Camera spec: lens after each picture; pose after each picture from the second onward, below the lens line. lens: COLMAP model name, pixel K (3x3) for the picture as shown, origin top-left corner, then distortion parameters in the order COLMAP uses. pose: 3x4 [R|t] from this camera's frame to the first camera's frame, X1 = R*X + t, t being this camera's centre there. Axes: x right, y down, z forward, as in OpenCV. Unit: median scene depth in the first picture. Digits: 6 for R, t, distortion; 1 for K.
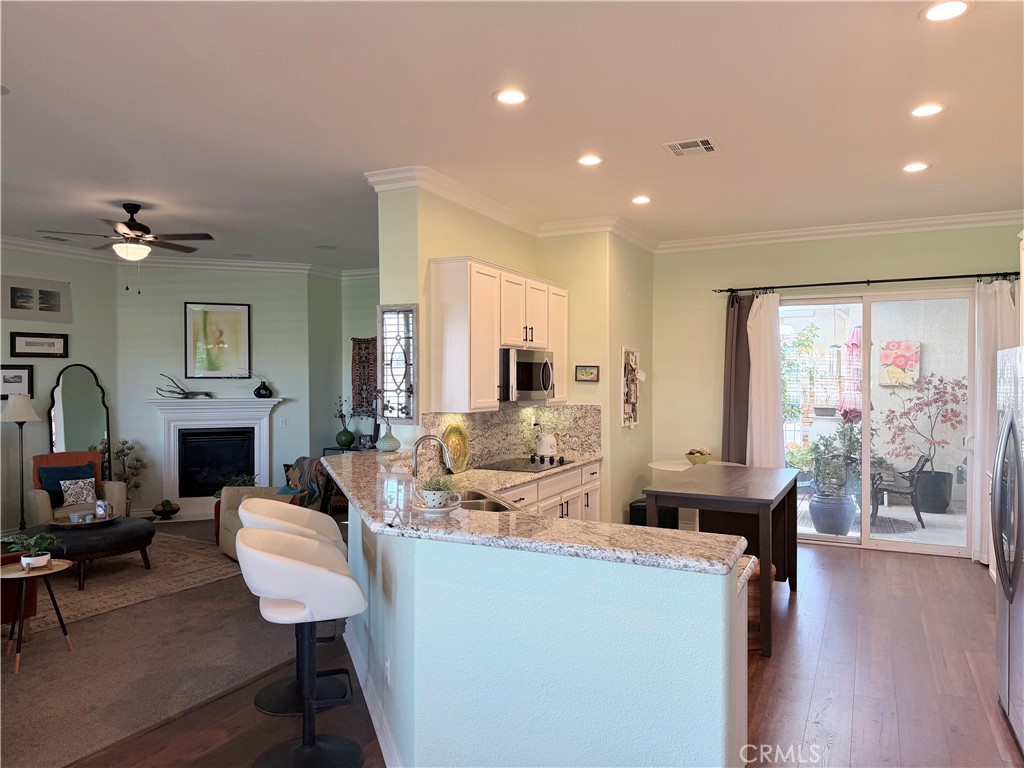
lens RADIAL K [[708.1, 0, 513.7], [0, 708.1, 386.0], [0, 0, 1]] dist [0.118739, -0.170891]
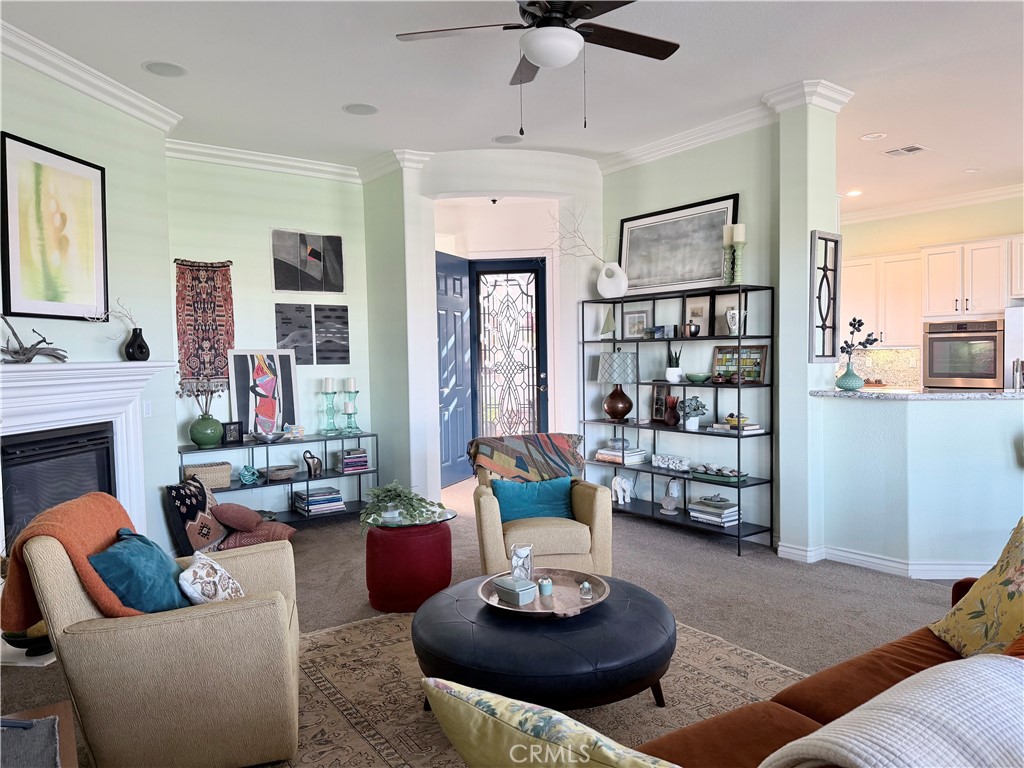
lens RADIAL K [[712.2, 0, 513.2], [0, 712.2, 384.9], [0, 0, 1]] dist [0.087930, -0.120838]
pose [[0.450814, -0.044846, 0.891491, -0.821656], [0.025813, 0.998974, 0.037199, 0.025633], [-0.892245, 0.006242, 0.451509, 0.646713]]
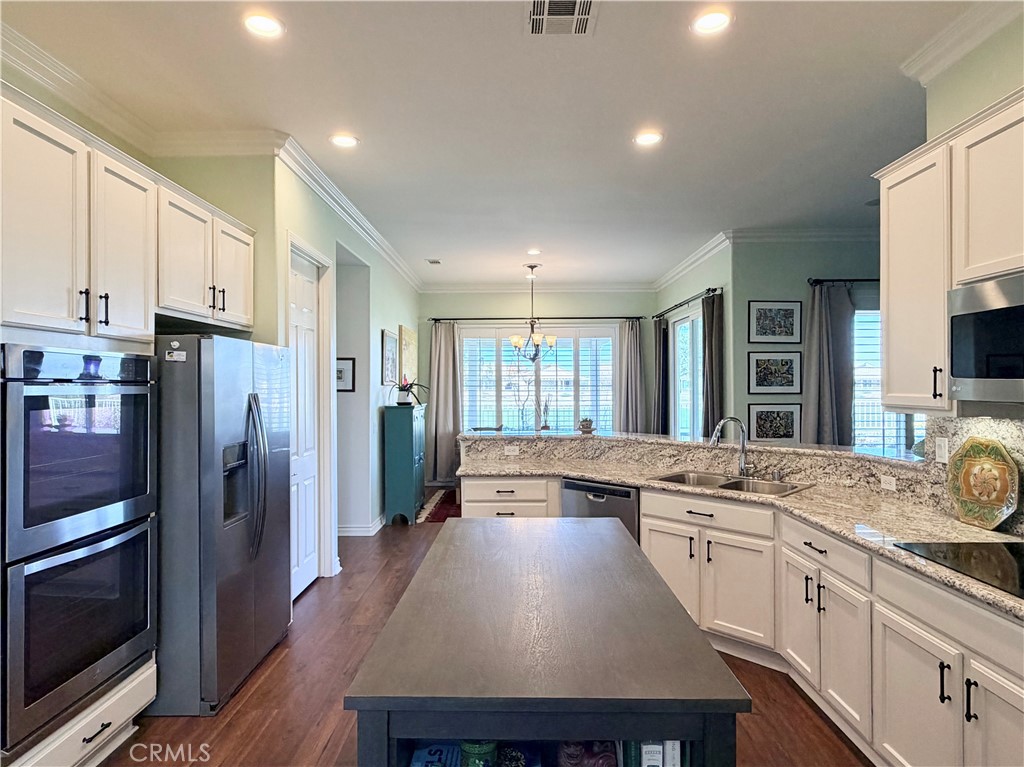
lens RADIAL K [[591.0, 0, 512.0], [0, 591.0, 383.5], [0, 0, 1]] dist [0.001036, -0.000387]
pose [[-0.900568, 0.002311, -0.434708, 0.325667], [-0.000064, 0.999985, 0.005448, 0.005966], [0.434714, 0.004934, -0.900555, 0.909255]]
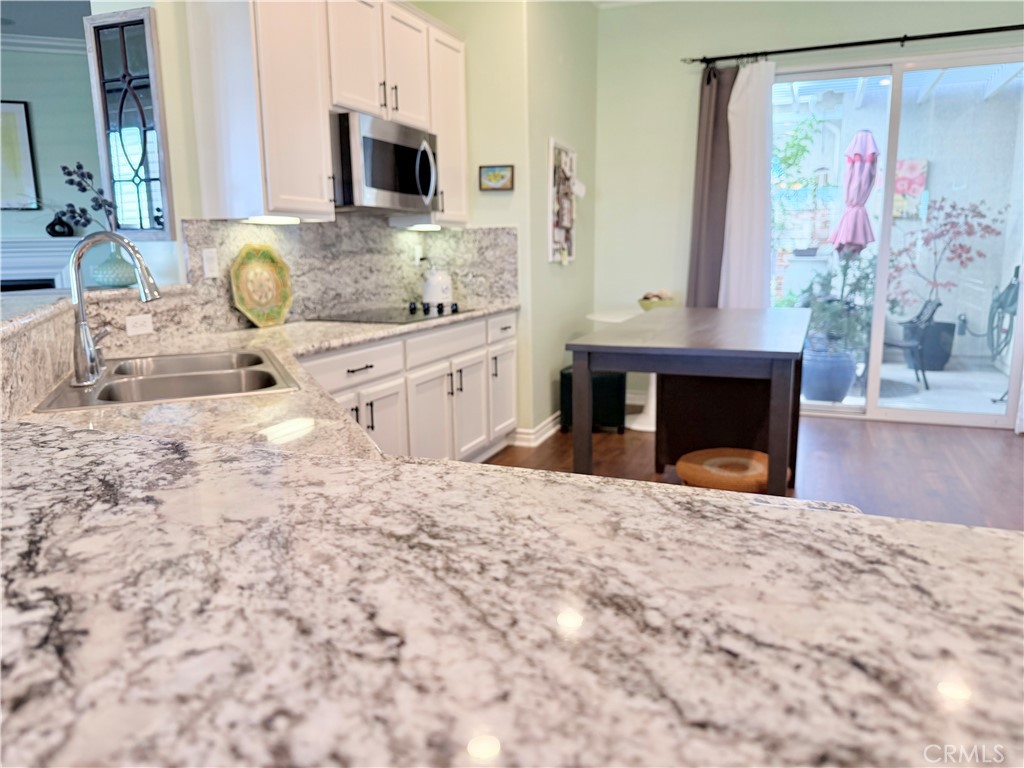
lens RADIAL K [[719.5, 0, 512.0], [0, 719.5, 384.0], [0, 0, 1]] dist [0.079544, -0.117816]
pose [[0.997456, -0.025576, 0.066544, 0.060956], [0.013430, 0.984129, 0.176945, 0.046399], [-0.070013, -0.175601, 0.981969, 0.269892]]
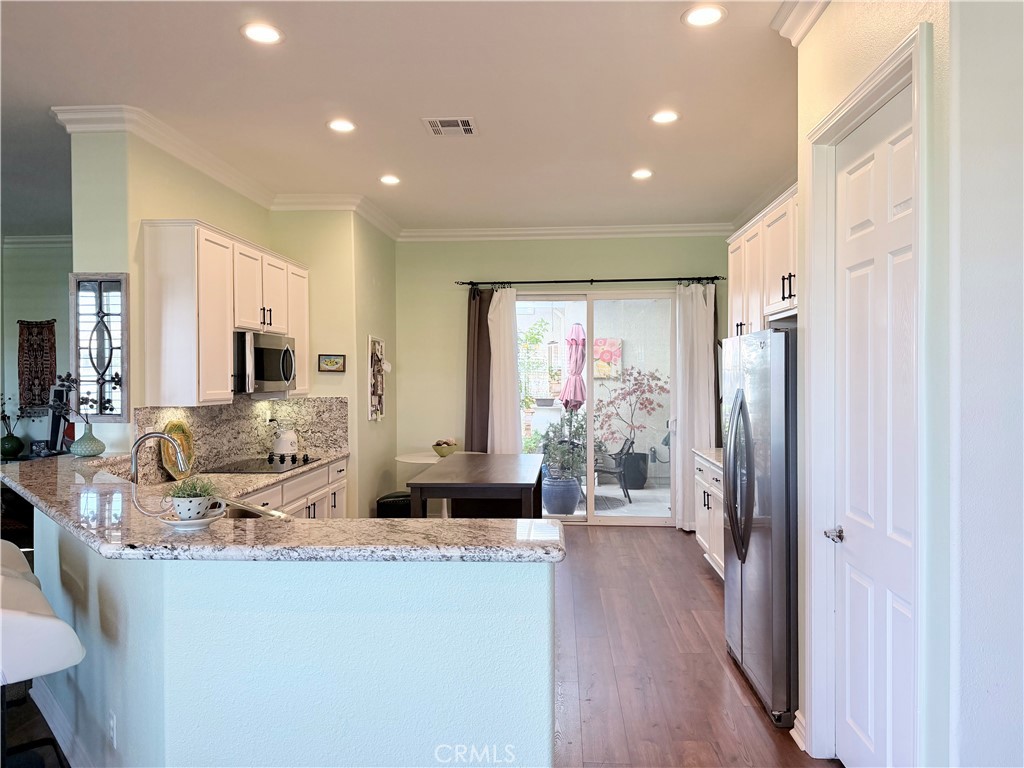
lens RADIAL K [[708.1, 0, 513.7], [0, 708.1, 386.0], [0, 0, 1]] dist [0.118739, -0.170891]
pose [[0.923857, -0.008142, 0.382651, -0.029446], [0.006877, 0.999965, 0.004674, 0.008330], [-0.382676, -0.001687, 0.923881, 0.046324]]
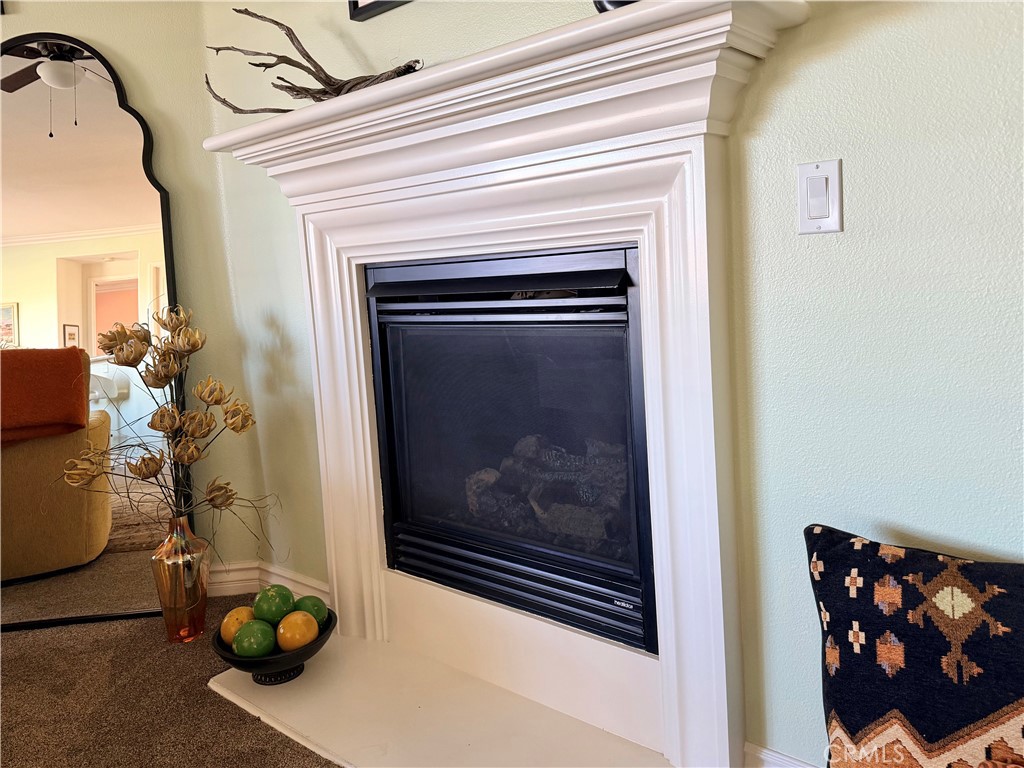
lens RADIAL K [[724.2, 0, 527.6], [0, 724.2, 344.7], [0, 0, 1]] dist [0.044202, -0.066478]
pose [[0.535205, 0.058610, -0.842686, -0.292914], [0.050772, 0.993555, 0.101349, 0.074647], [0.843195, -0.097027, 0.528780, 1.084440]]
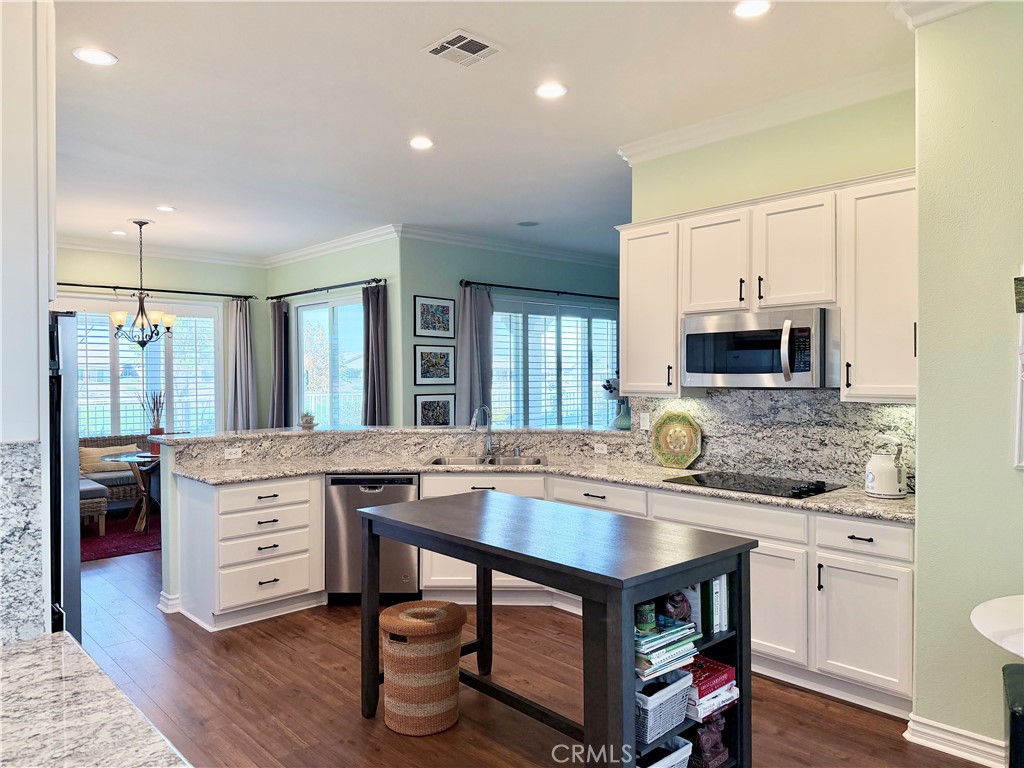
lens RADIAL K [[712.2, 0, 513.2], [0, 712.2, 384.9], [0, 0, 1]] dist [0.087930, -0.120838]
pose [[-0.352775, 0.015230, -0.935584, 0.580963], [-0.006013, 0.999810, 0.018543, 0.004686], [0.935689, 0.012167, -0.352617, 0.811059]]
